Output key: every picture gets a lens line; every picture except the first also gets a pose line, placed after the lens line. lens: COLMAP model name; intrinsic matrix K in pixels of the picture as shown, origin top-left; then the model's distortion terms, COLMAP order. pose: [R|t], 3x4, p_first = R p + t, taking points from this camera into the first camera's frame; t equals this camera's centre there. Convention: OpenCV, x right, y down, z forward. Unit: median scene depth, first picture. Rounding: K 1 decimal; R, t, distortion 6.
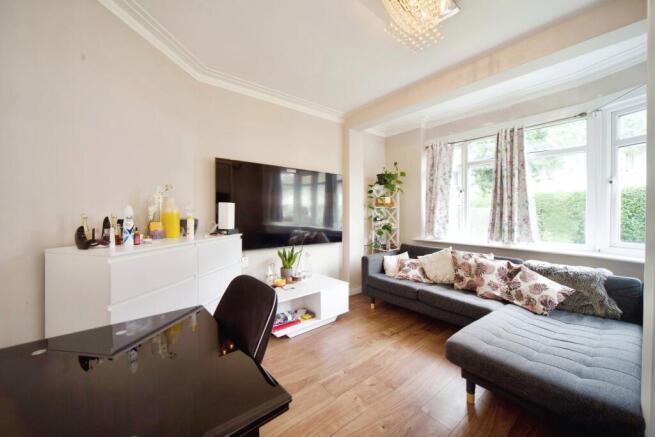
lens RADIAL K [[239.9, 0, 327.5], [0, 239.9, 218.5], [0, 0, 1]] dist [0.014578, 0.000044]
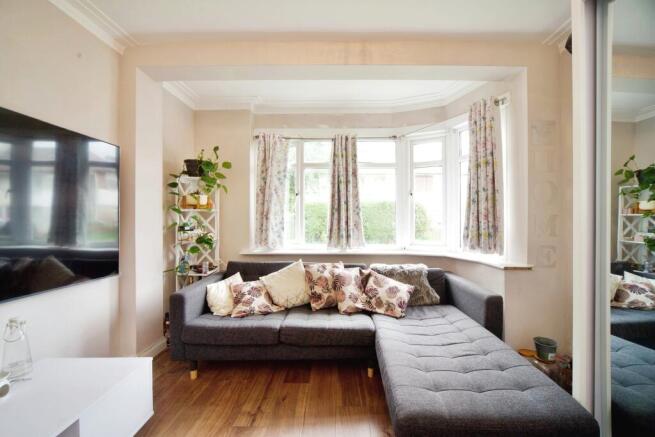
lens RADIAL K [[238.5, 0, 327.5], [0, 238.5, 218.5], [0, 0, 1]] dist [-0.010144, -0.000012]
pose [[0.634444, -0.000474, 0.772969, -0.059785], [0.019709, 0.999685, -0.015564, -0.008136], [-0.772718, 0.025109, 0.634253, 0.387587]]
